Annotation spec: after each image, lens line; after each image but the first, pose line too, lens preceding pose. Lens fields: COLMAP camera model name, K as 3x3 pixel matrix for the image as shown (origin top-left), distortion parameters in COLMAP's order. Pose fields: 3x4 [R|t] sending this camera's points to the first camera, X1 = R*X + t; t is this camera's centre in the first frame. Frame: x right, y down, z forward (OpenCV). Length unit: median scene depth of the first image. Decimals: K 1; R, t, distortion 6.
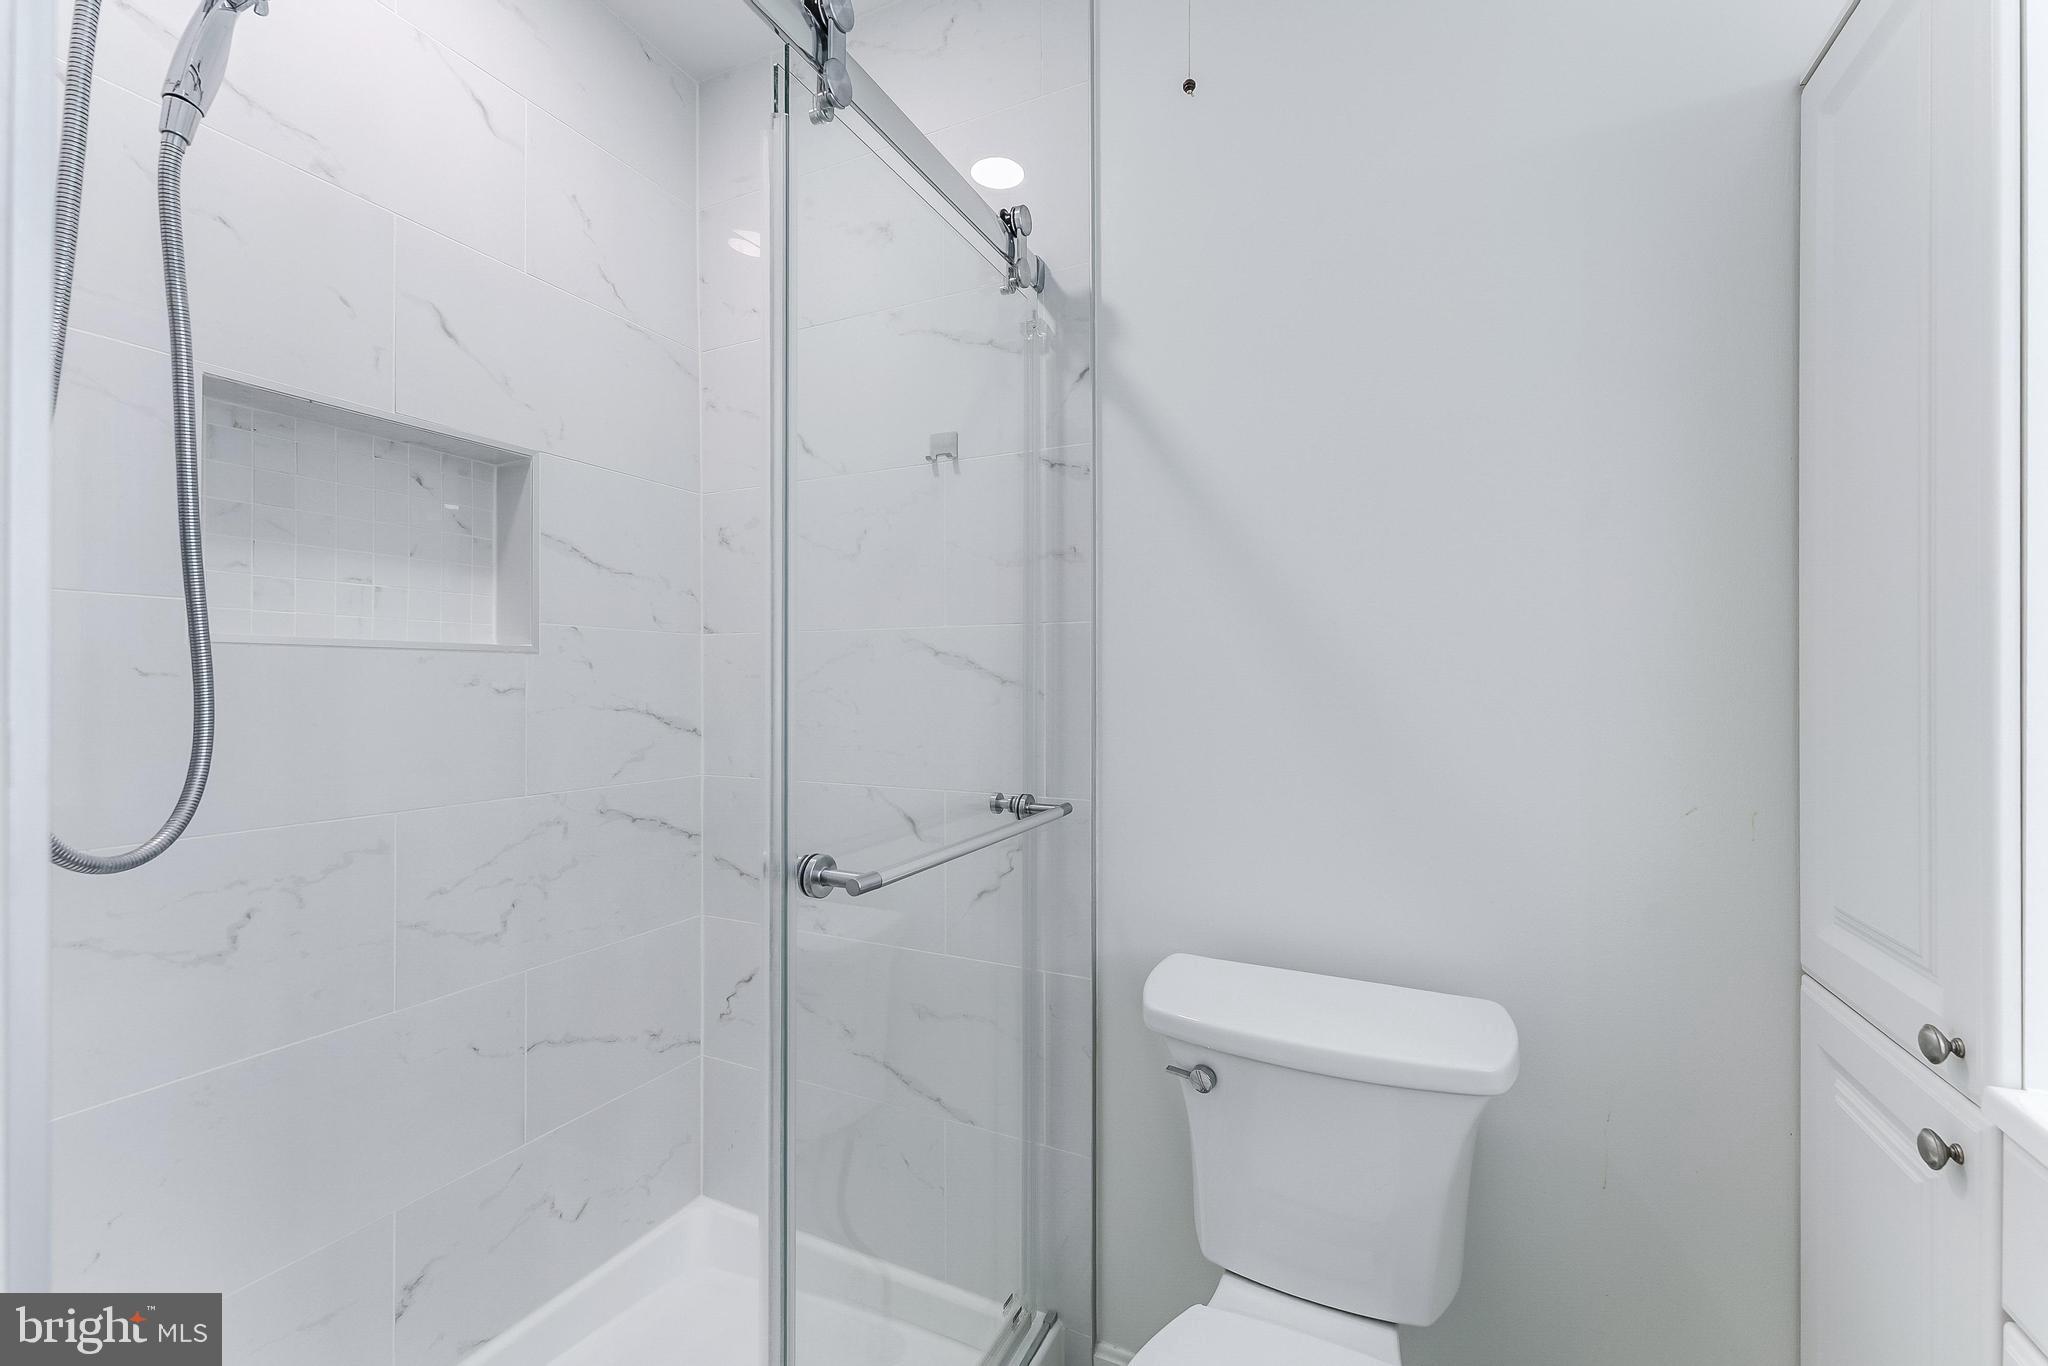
lens RADIAL K [[833.6, 0, 1025.2], [0, 833.6, 679.6], [0, 0, 1]] dist [-0.001699, -0.001115]
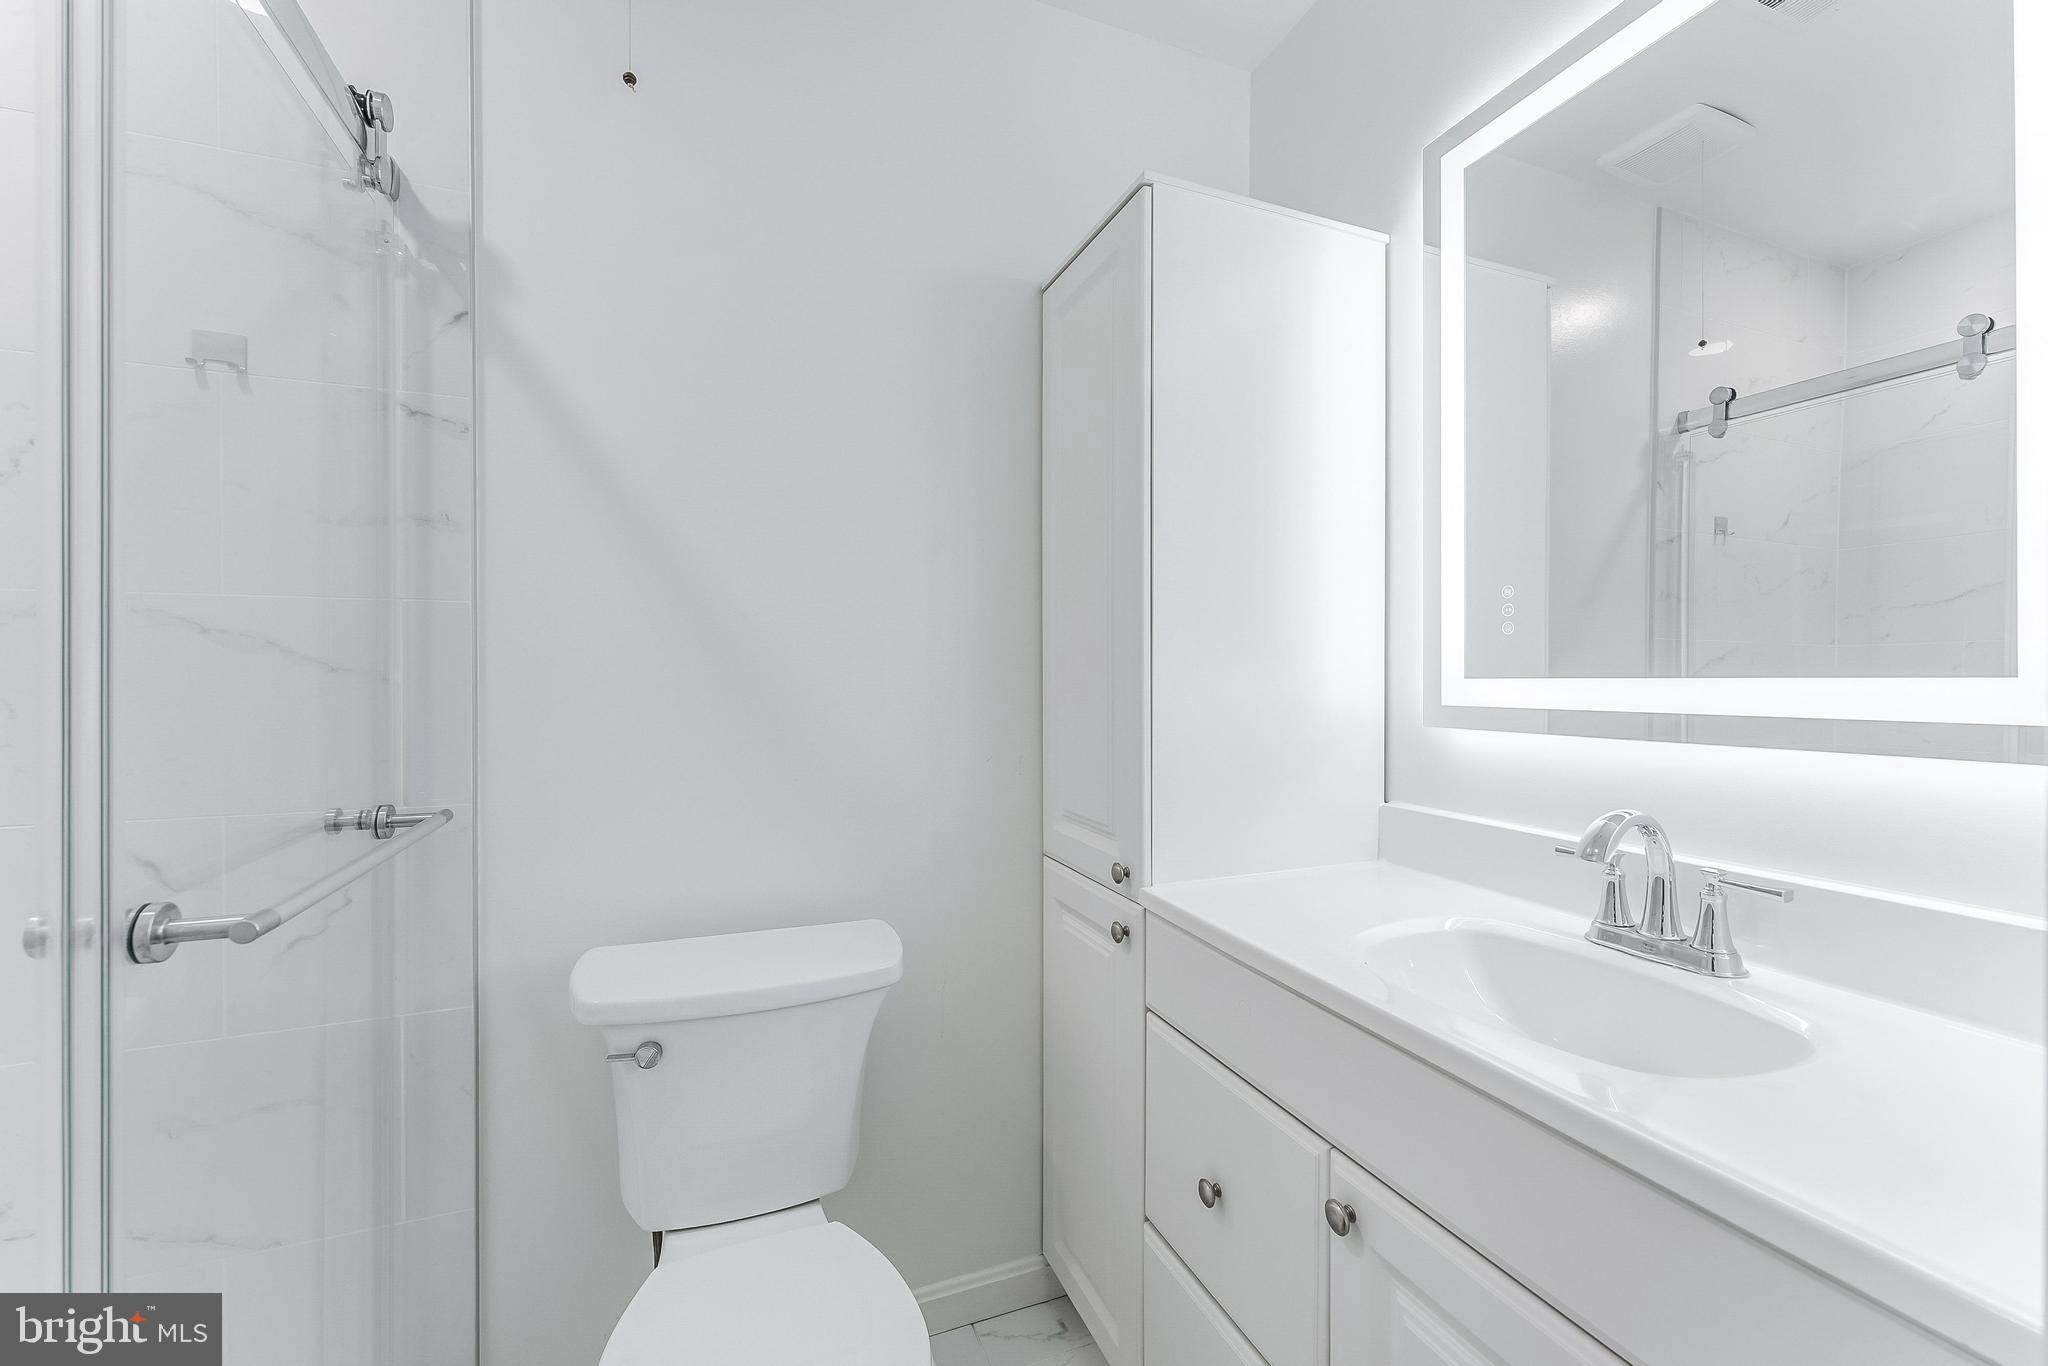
lens RADIAL K [[828.2, 0, 1039.8], [0, 828.2, 673.4], [0, 0, 1]] dist [0.000112, 0.000000]
pose [[0.671383, 0.000929, 0.741110, -0.167229], [-0.001662, 0.999999, 0.000252, 0.004970], [-0.741109, -0.001401, 0.671383, -0.034235]]
